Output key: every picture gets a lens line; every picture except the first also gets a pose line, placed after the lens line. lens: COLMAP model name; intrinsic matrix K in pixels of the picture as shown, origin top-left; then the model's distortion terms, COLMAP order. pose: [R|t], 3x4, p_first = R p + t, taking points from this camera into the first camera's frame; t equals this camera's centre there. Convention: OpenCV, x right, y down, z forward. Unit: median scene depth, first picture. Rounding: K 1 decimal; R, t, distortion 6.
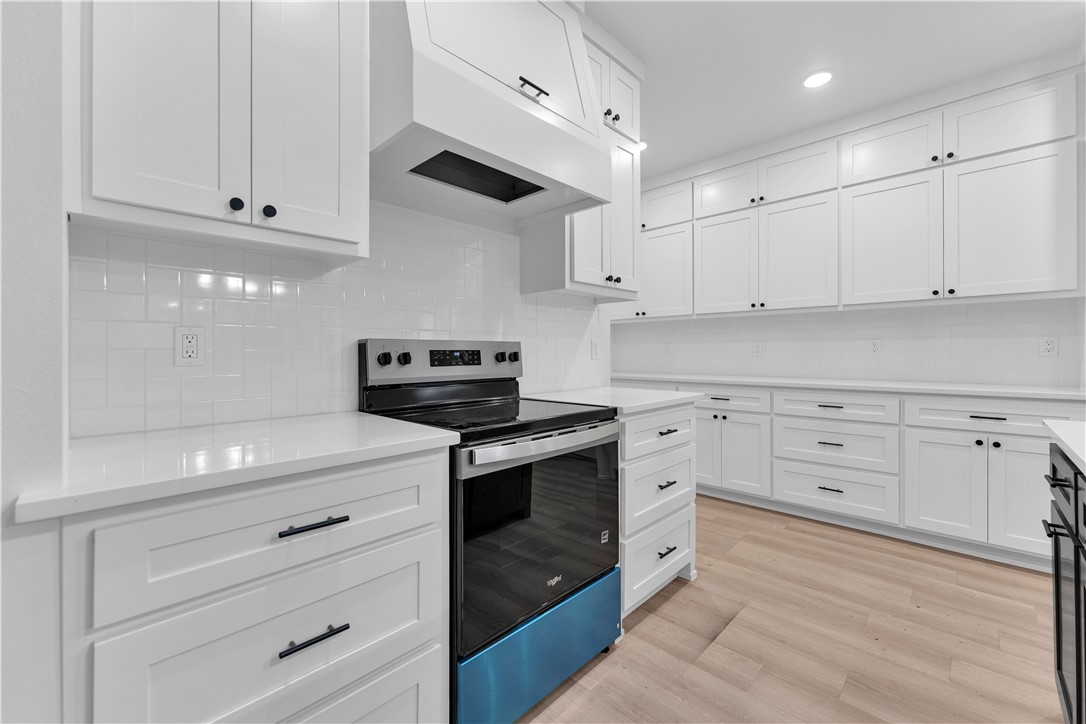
lens RADIAL K [[441.8, 0, 541.1], [0, 441.8, 350.7], [0, 0, 1]] dist [0.004105, -0.000794]
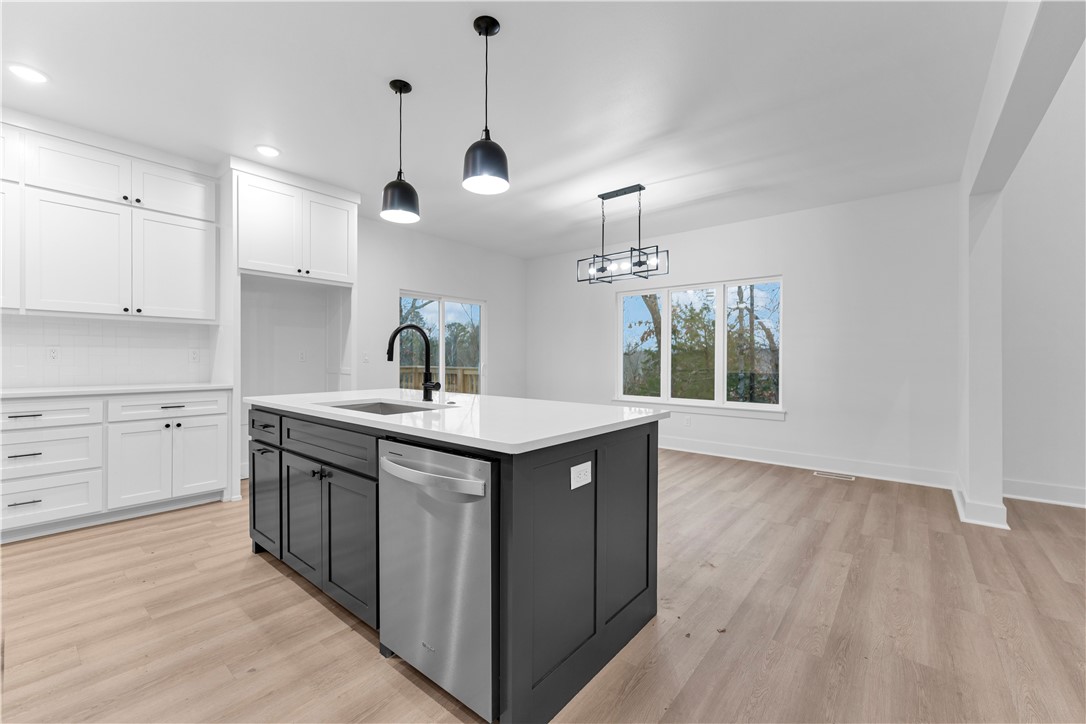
lens RADIAL K [[441.8, 0, 543.9], [0, 441.8, 363.1], [0, 0, 1]] dist [0.004105, -0.000794]
pose [[-0.083481, -0.006314, 0.996489, -0.525467], [-0.005695, 0.999967, 0.005859, 0.000850], [-0.996493, -0.005186, -0.083514, -0.041383]]
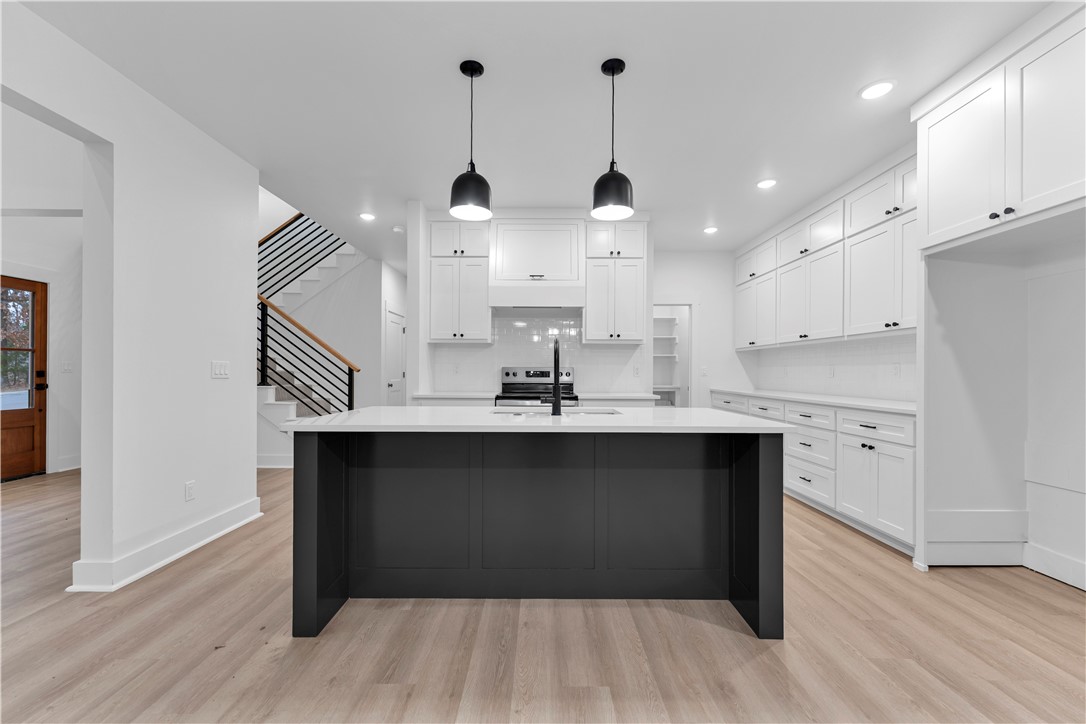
lens RADIAL K [[441.8, 0, 542.5], [0, 441.8, 372.5], [0, 0, 1]] dist [0.004105, -0.000794]
pose [[0.694349, 0.007228, -0.719602, 1.427305], [-0.006708, 0.999971, 0.003572, -0.002472], [0.719607, 0.002347, 0.694377, -0.636118]]
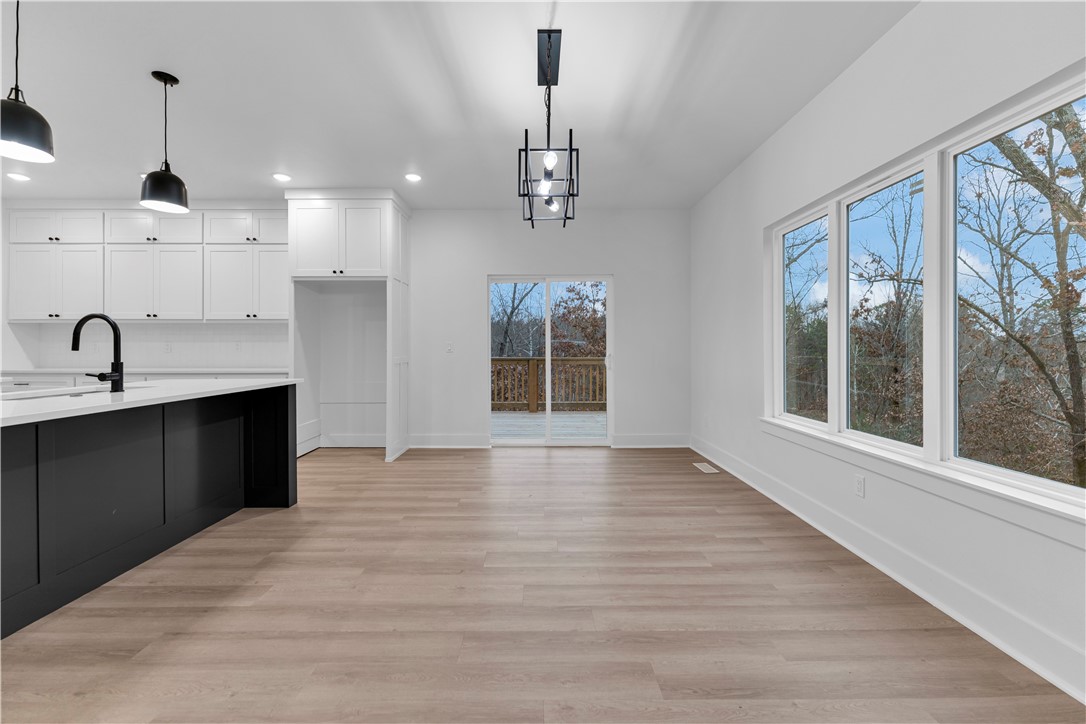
lens RADIAL K [[441.8, 0, 543.1], [0, 441.8, 348.6], [0, 0, 1]] dist [0.004105, -0.000794]
pose [[0.709751, 0.003196, 0.704446, 0.625707], [-0.002716, 0.999995, -0.001800, -0.001007], [-0.704448, -0.000635, 0.709756, -1.382804]]
